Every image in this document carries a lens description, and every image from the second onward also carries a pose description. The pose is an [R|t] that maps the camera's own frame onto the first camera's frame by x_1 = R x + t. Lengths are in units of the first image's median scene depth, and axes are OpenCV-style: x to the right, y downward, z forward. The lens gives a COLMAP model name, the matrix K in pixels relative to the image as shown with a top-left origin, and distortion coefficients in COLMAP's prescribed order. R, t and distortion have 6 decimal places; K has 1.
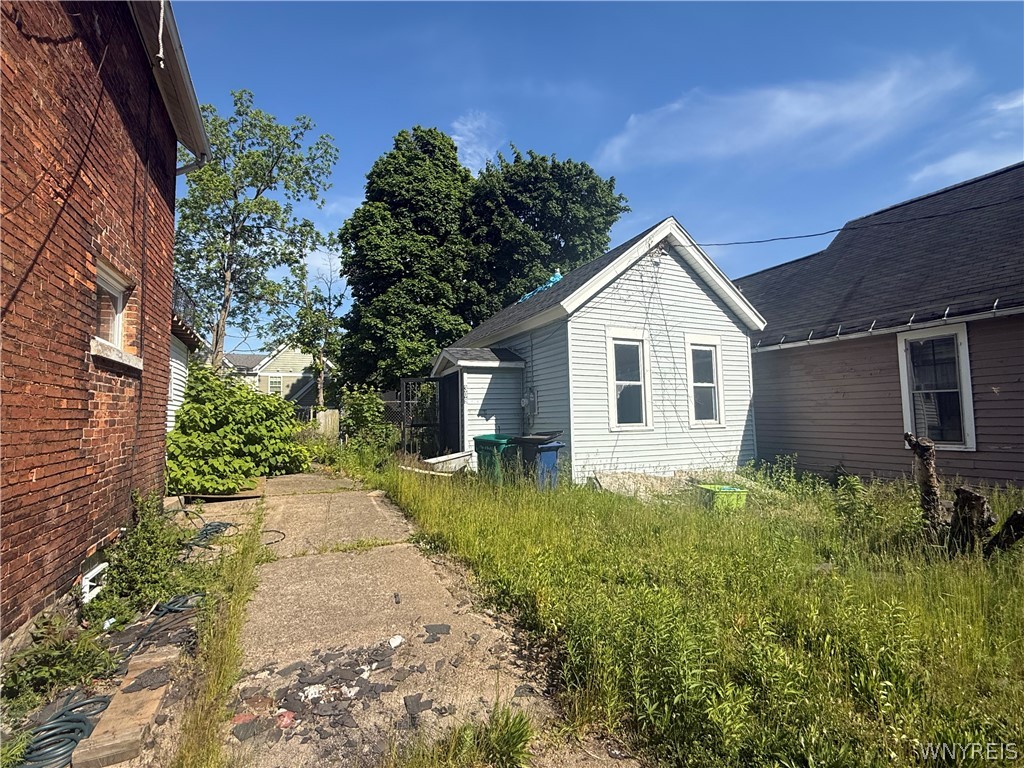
lens RADIAL K [[483.6, 0, 512.0], [0, 483.6, 384.0], [0, 0, 1]] dist [-0.000968, -0.000594]
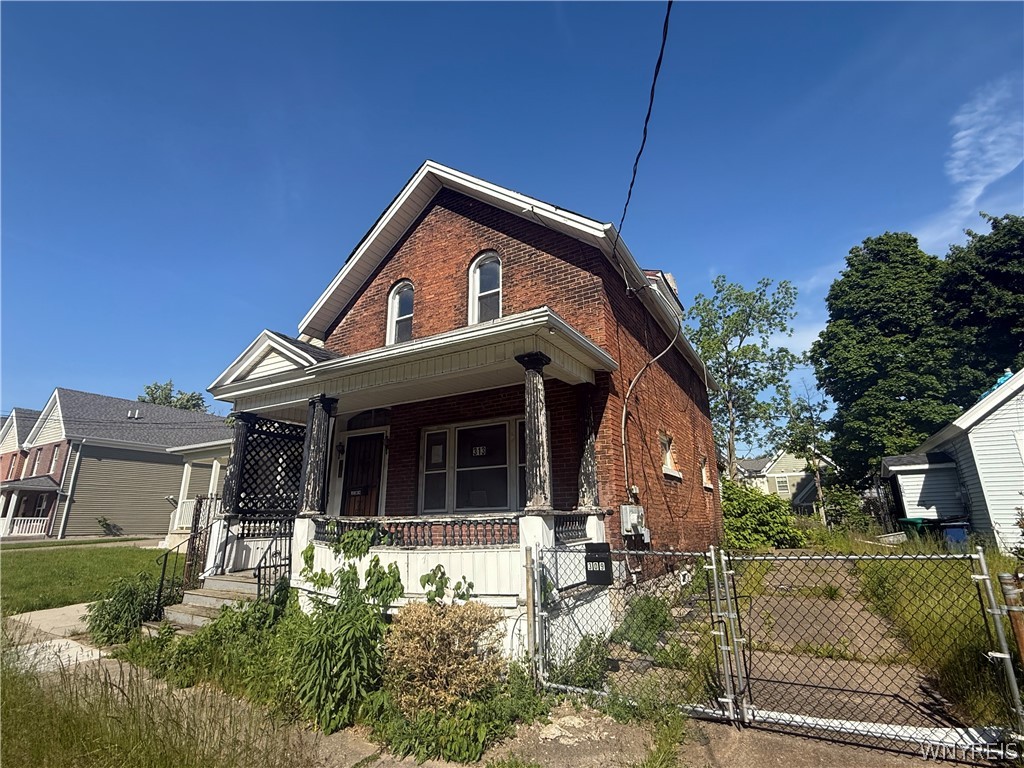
lens RADIAL K [[478.6, 0, 512.0], [0, 478.6, 384.0], [0, 0, 1]] dist [-0.003278, -0.000395]
pose [[0.561506, -0.219417, -0.797851, 0.171047], [0.055774, 0.972046, -0.228070, -0.009990], [0.825591, 0.083564, 0.558048, -0.290187]]
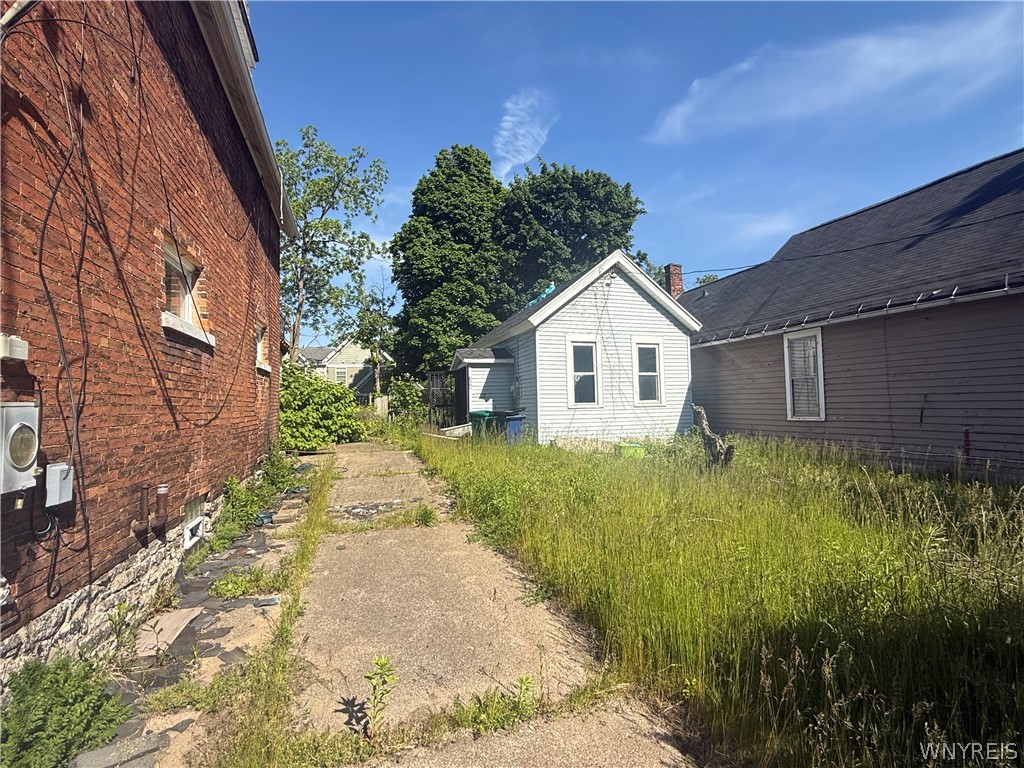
lens RADIAL K [[483.6, 0, 512.0], [0, 483.6, 384.0], [0, 0, 1]] dist [-0.000968, -0.000594]
pose [[0.993228, -0.009592, -0.115783, 0.070782], [0.012798, 0.999554, 0.026979, -0.004425], [0.115473, -0.028278, 0.992908, -0.142355]]
